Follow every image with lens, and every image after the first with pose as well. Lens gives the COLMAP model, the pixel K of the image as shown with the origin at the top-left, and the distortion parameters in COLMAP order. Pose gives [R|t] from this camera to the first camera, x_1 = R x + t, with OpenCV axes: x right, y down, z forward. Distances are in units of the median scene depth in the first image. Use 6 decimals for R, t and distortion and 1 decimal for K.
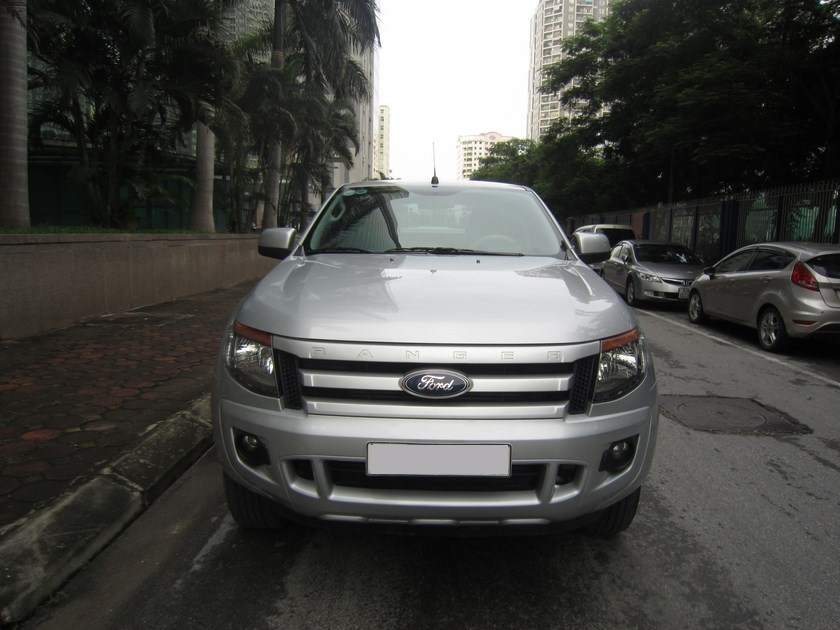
lens RADIAL K [[594.2, 0, 420.0], [0, 594.2, 315.0], [0, 0, 1]] dist [-0.070396, 0.036945]
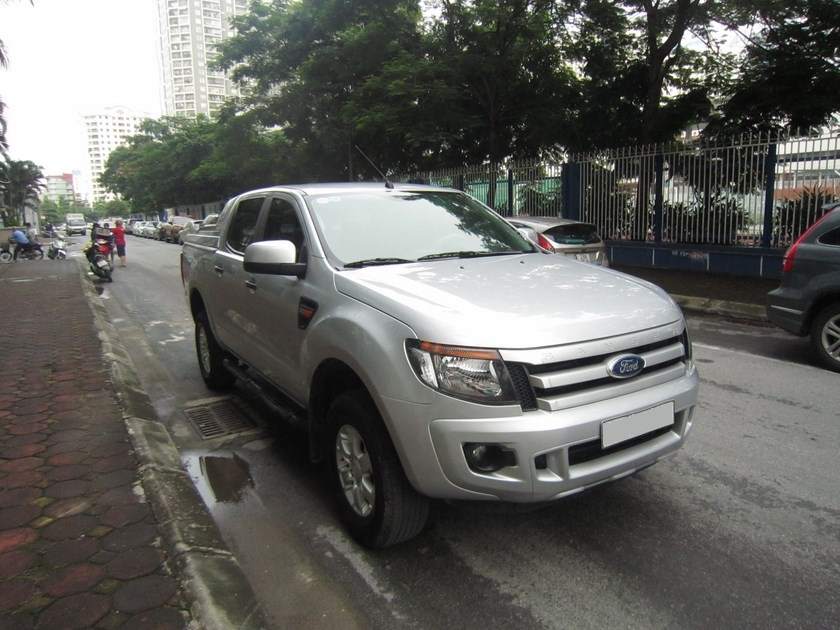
lens RADIAL K [[594.2, 0, 420.0], [0, 594.2, 315.0], [0, 0, 1]] dist [-0.070396, 0.036945]
pose [[0.846959, -0.134162, 0.514452, -0.535548], [0.115728, 0.990957, 0.067901, -0.069737], [-0.518910, 0.002027, 0.854826, 0.082466]]
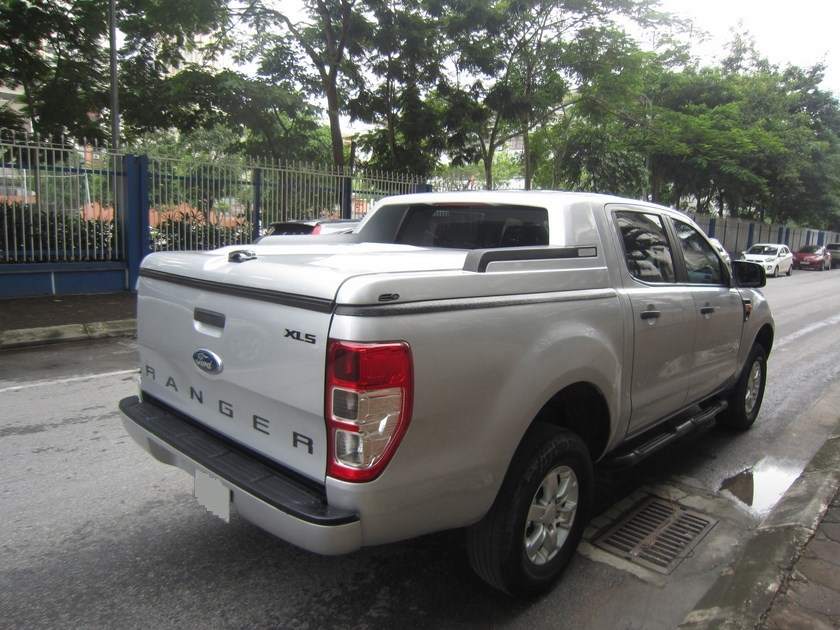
lens RADIAL K [[594.2, 0, 420.0], [0, 594.2, 315.0], [0, 0, 1]] dist [-0.070396, 0.036945]
pose [[-0.726249, -0.135488, 0.673948, -0.563329], [0.052745, 0.966512, 0.251143, -0.351748], [-0.685405, 0.217940, -0.694782, 2.136321]]
